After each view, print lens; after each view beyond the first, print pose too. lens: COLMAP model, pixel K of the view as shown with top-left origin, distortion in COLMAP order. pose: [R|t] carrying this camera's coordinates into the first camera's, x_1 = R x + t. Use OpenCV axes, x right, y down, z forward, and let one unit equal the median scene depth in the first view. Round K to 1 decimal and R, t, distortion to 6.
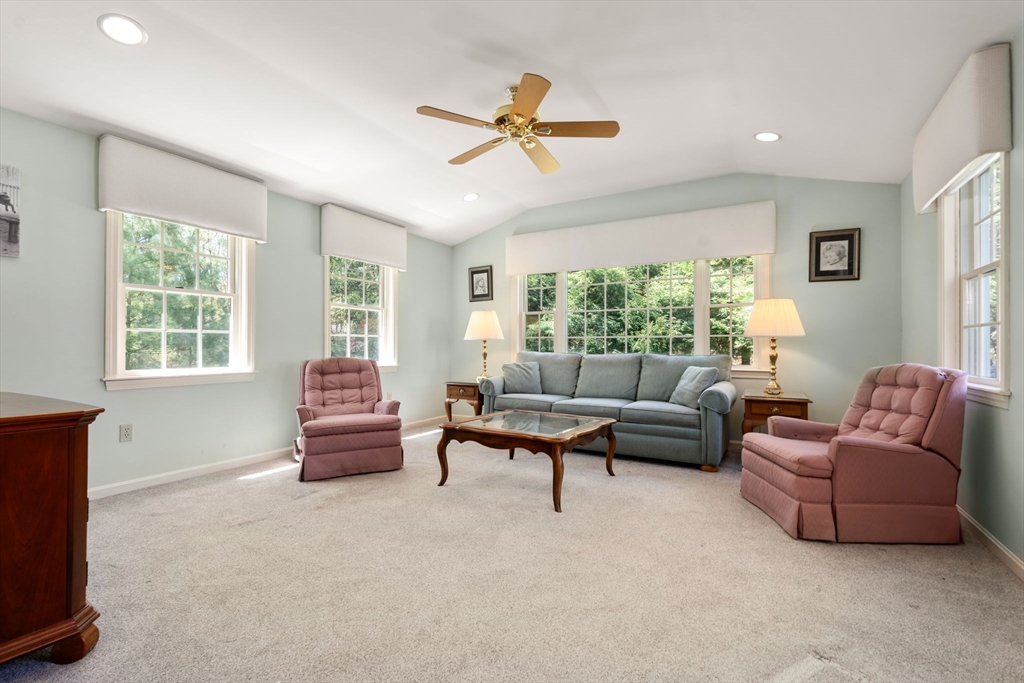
lens RADIAL K [[457.8, 0, 514.8], [0, 457.8, 346.1], [0, 0, 1]] dist [-0.000671, -0.000044]
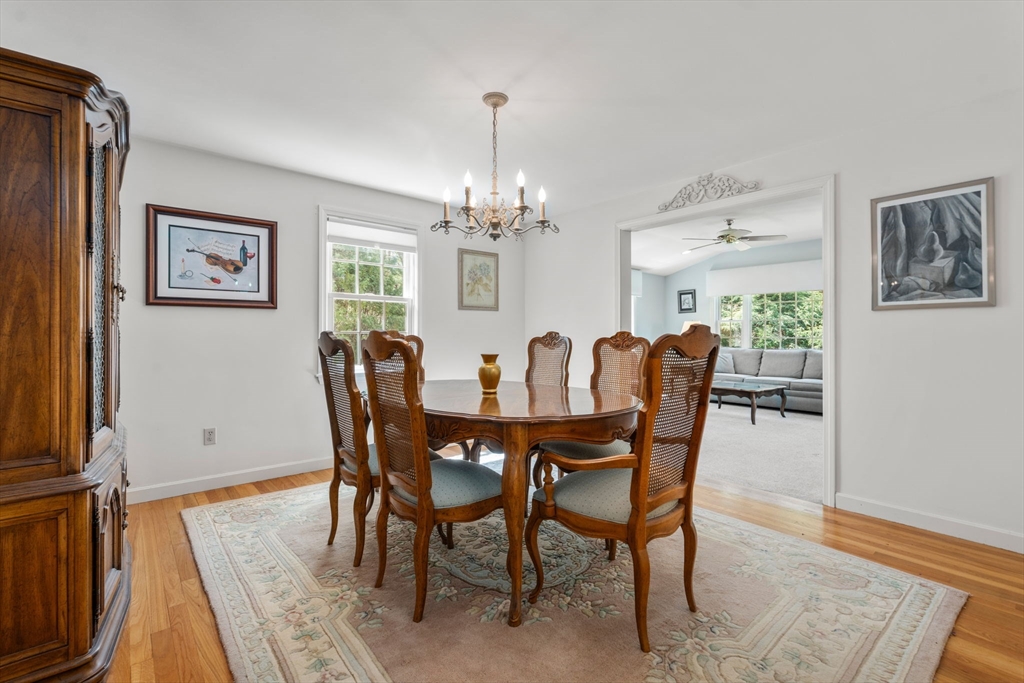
lens RADIAL K [[451.5, 0, 512.0], [0, 451.5, 341.5], [0, 0, 1]] dist [-0.001200, -0.000127]
pose [[0.941136, 0.004006, -0.338005, -0.136077], [0.000219, 0.999922, 0.012460, -0.027184], [0.338029, -0.011801, 0.941062, -0.721021]]
